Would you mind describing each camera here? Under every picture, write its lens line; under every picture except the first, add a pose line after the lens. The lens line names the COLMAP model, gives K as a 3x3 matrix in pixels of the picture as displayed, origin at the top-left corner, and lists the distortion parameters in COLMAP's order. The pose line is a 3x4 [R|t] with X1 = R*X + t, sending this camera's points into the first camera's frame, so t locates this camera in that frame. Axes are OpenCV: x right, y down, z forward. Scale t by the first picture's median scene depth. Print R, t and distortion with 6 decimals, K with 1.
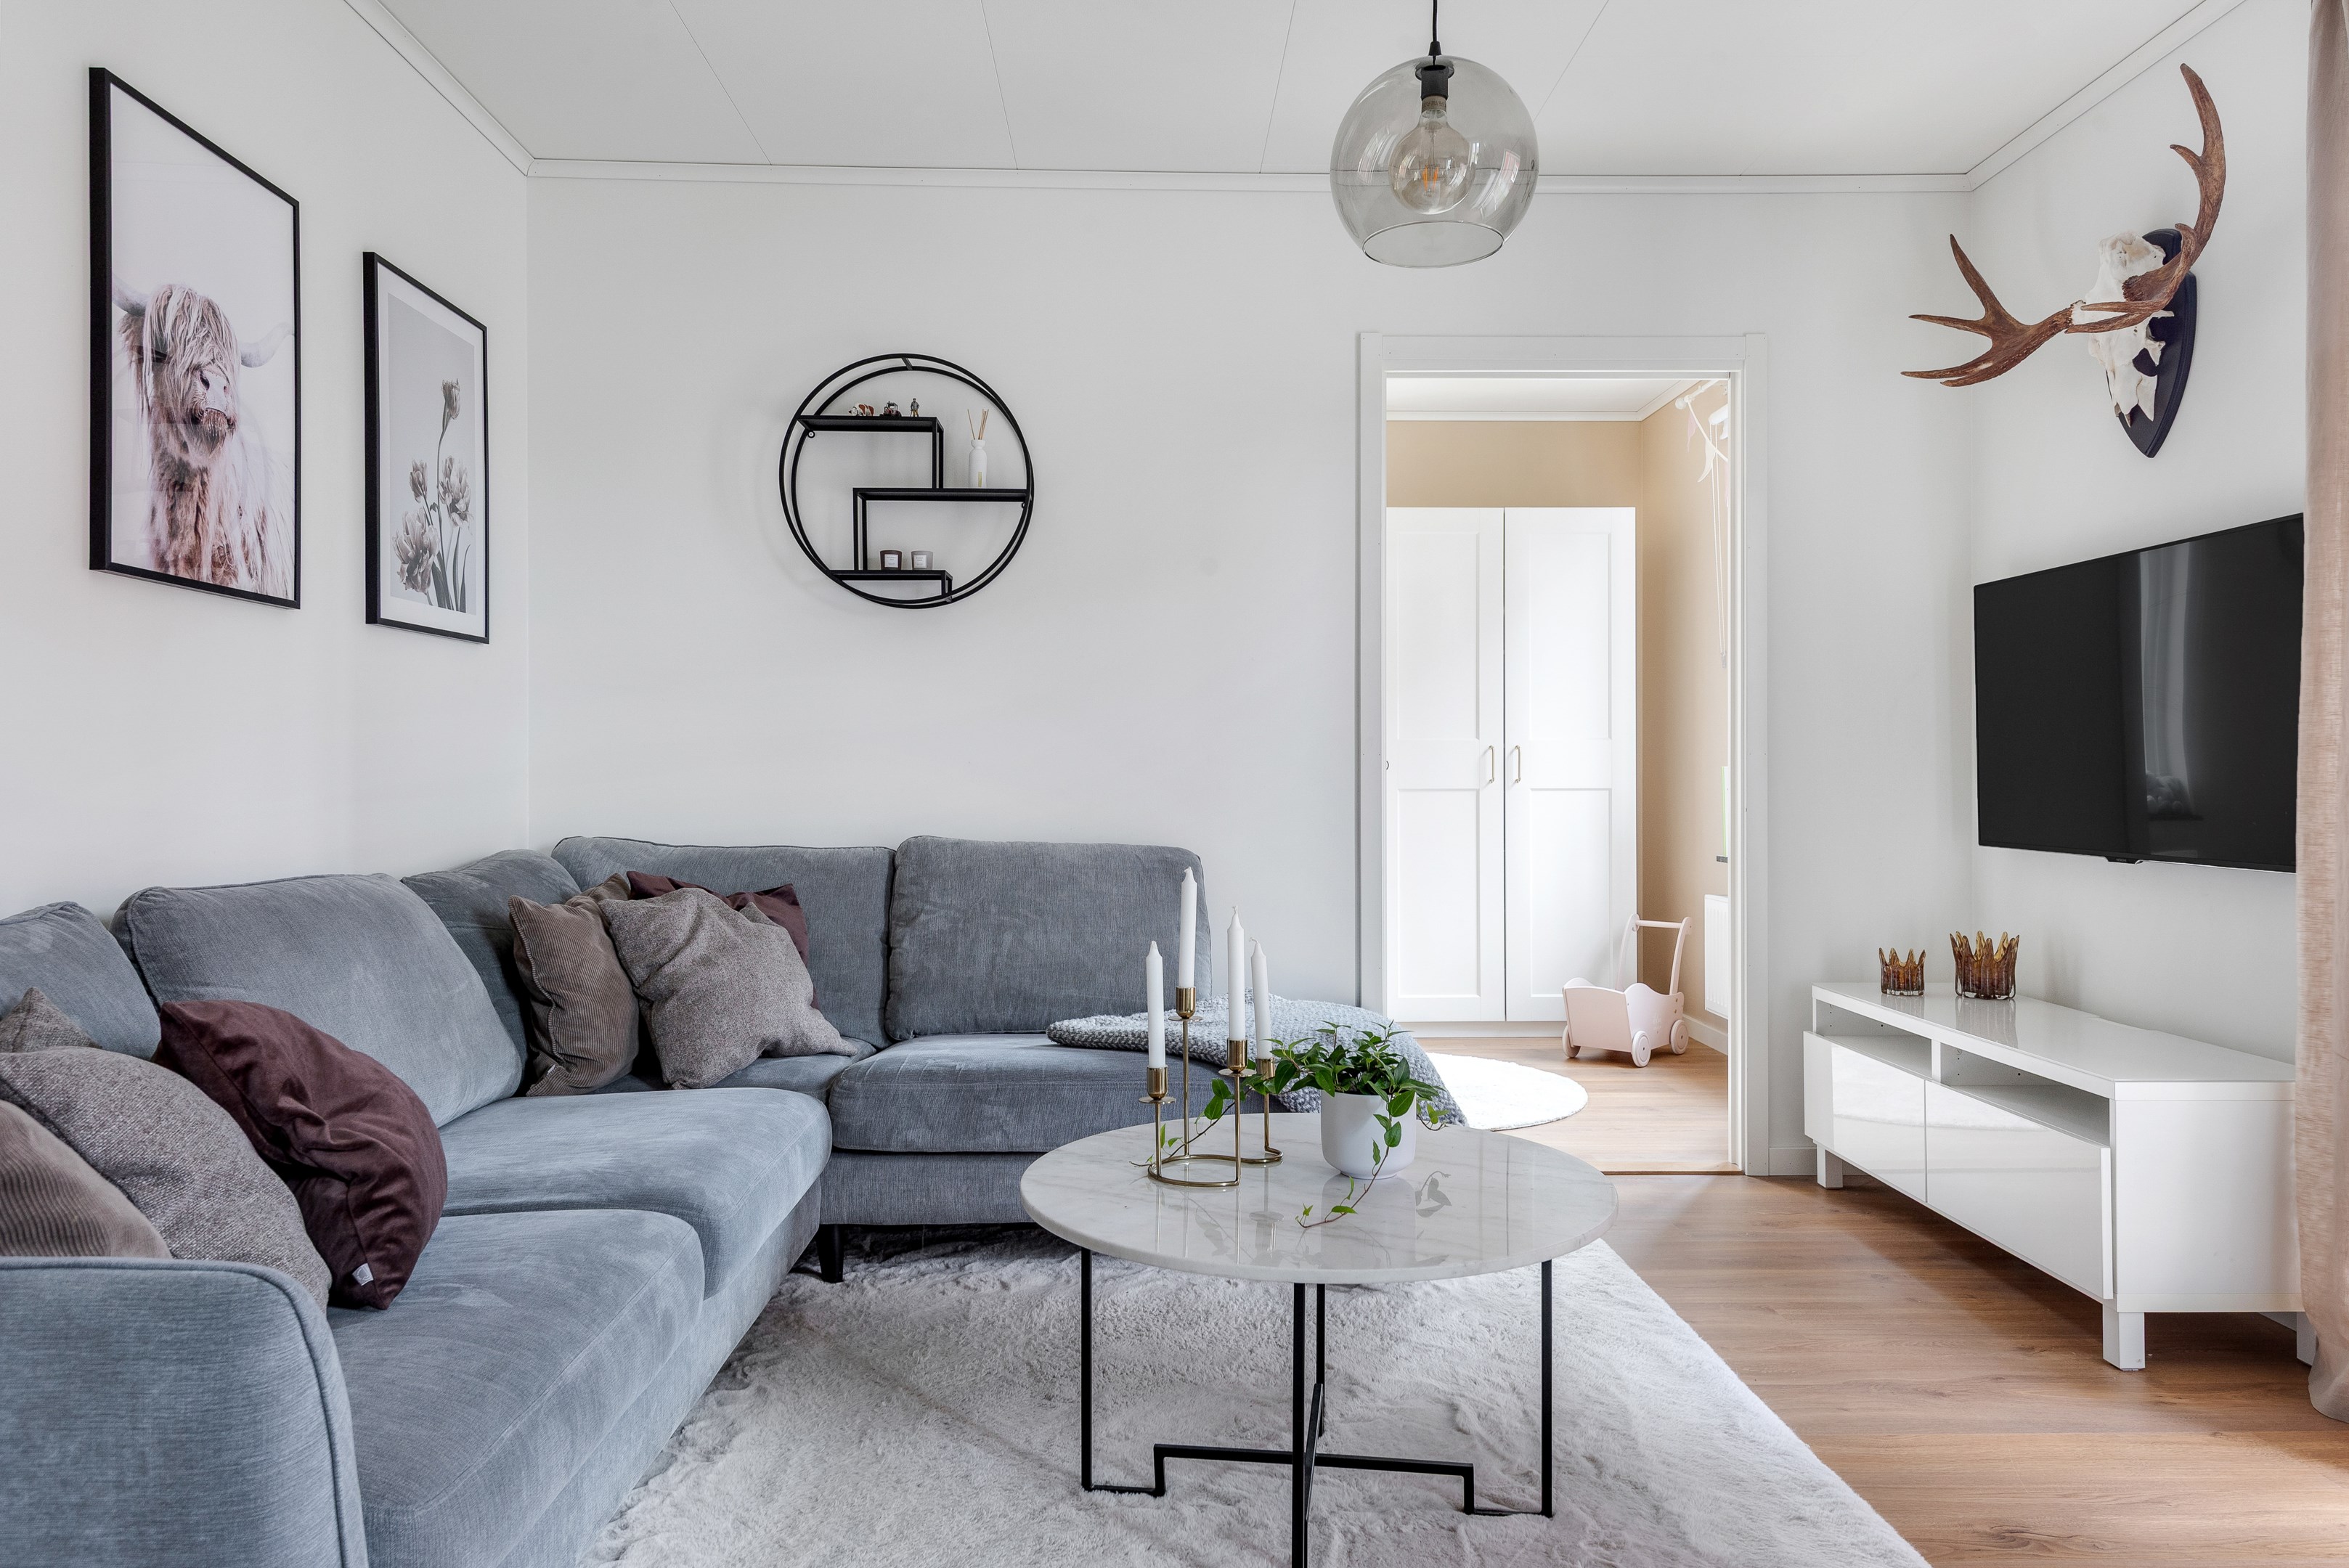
lens RADIAL K [[1557.7, 0, 1173.4], [0, 1557.7, 775.2], [0, 0, 1]] dist [-0.004831, -0.003350]
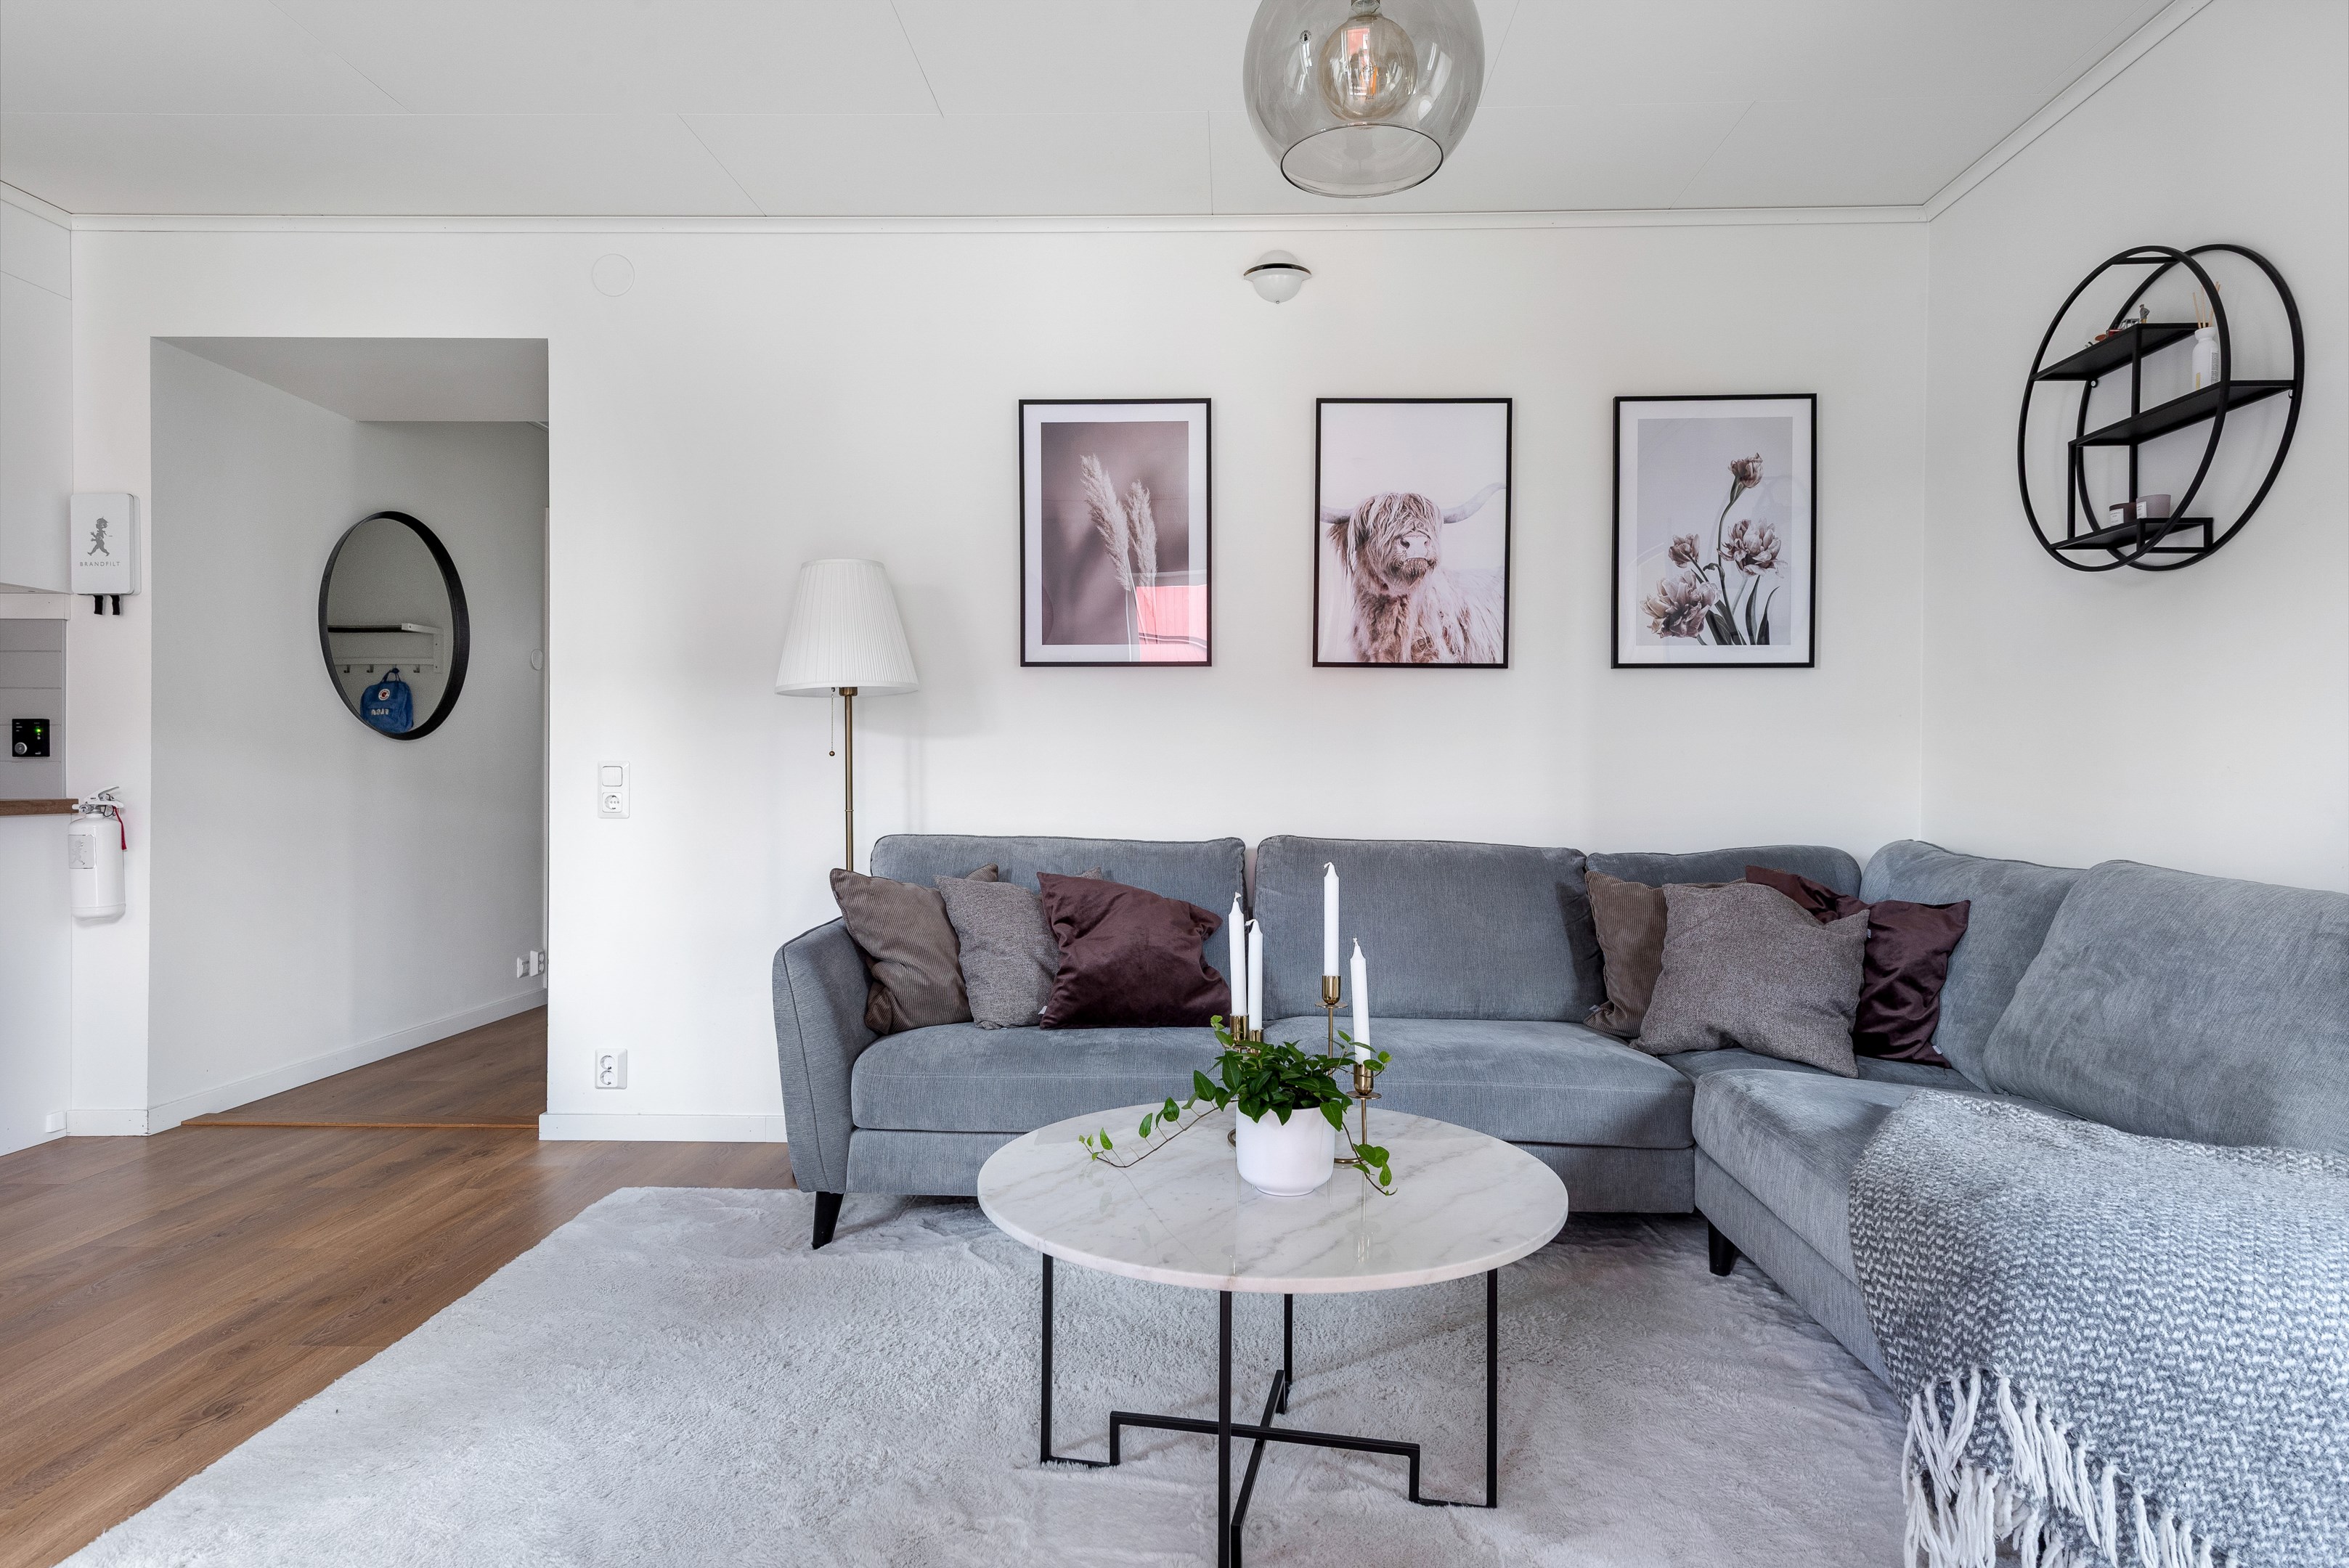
lens RADIAL K [[1306.6, 0, 1177.8], [0, 1306.6, 782.6], [0, 0, 1]] dist [0.015771, -0.000650]
pose [[-0.065532, 0.004132, -0.997842, 0.729019], [-0.008719, 0.999951, 0.004713, 0.001352], [0.997812, 0.009009, -0.065493, 0.762199]]
